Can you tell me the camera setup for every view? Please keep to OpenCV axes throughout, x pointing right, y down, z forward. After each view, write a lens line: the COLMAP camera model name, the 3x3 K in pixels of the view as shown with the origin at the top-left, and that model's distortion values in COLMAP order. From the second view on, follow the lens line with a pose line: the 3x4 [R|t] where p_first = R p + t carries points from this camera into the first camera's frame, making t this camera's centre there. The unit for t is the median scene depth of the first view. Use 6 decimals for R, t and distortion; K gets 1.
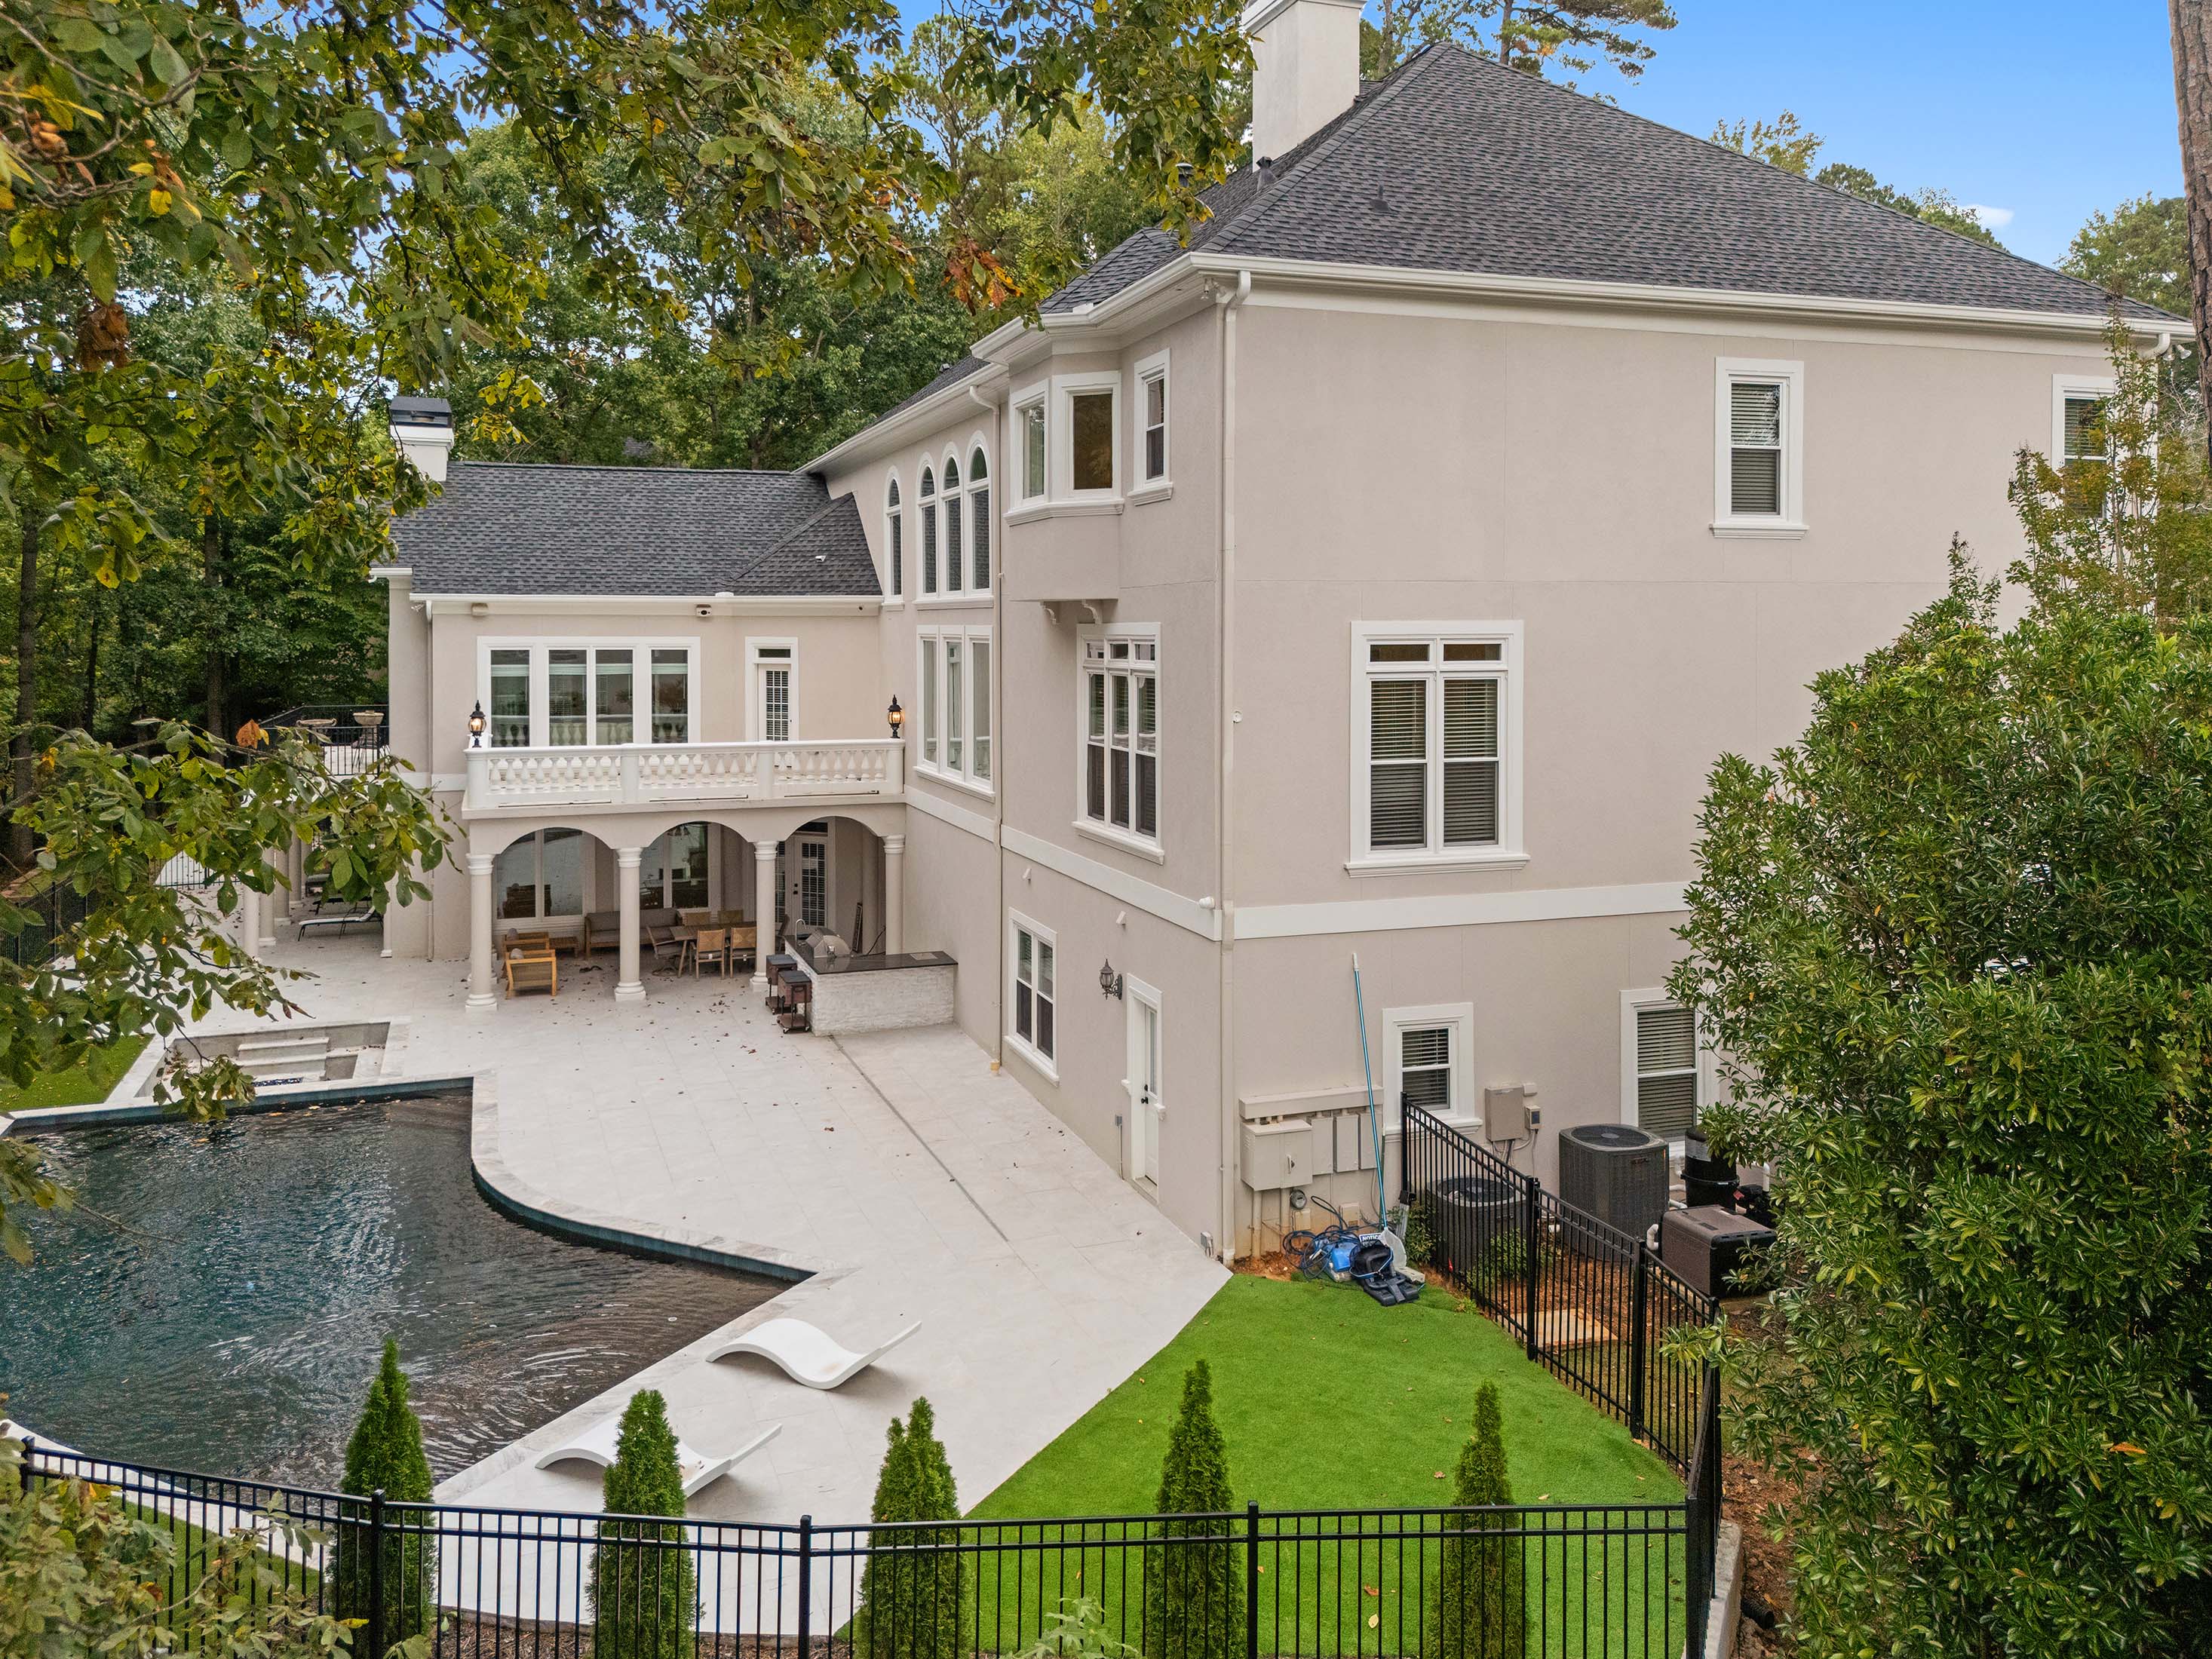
lens RADIAL K [[1638.6, 0, 1106.0], [0, 1638.6, 829.5], [0, 0, 1]] dist [0.055723, -0.085741]
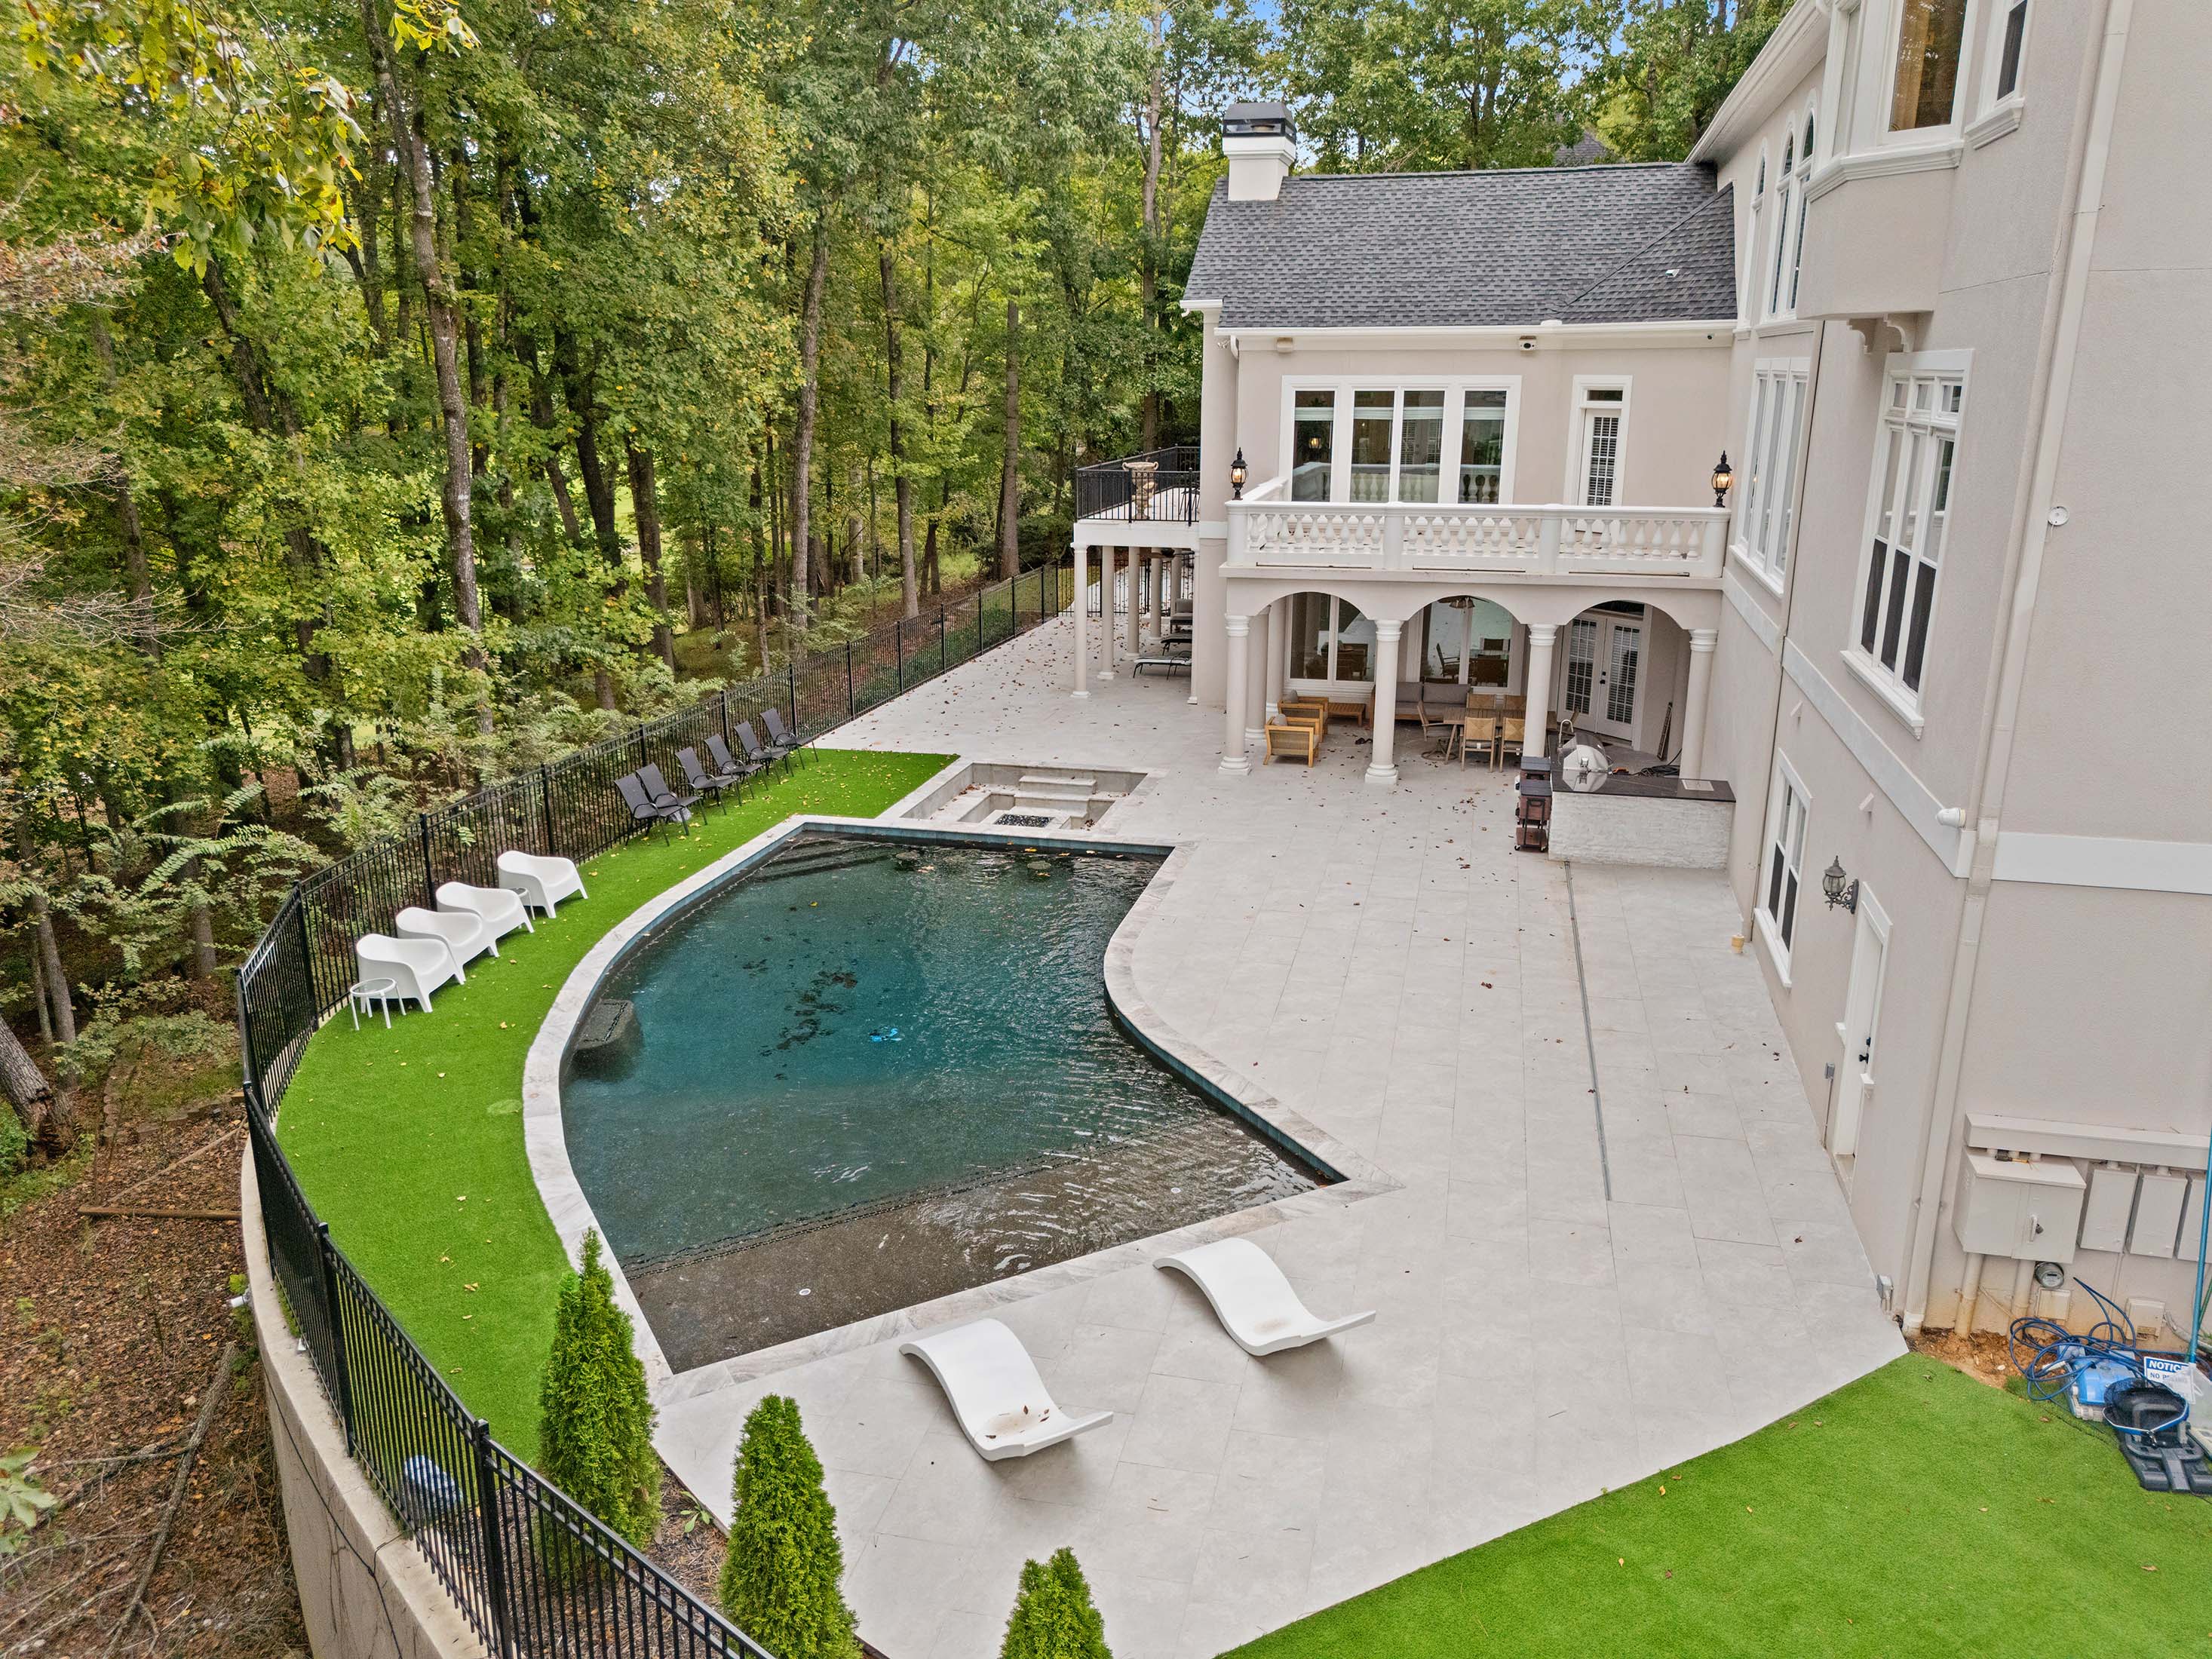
lens RADIAL K [[1550.6, 0, 1104.5], [0, 1550.6, 897.9], [0, 0, 1]] dist [0.032645, -0.037546]
pose [[0.823032, 0.182685, -0.537814, 0.069341], [-0.068474, 0.971872, 0.225337, -0.021404], [0.563852, -0.148633, 0.812391, 0.185596]]
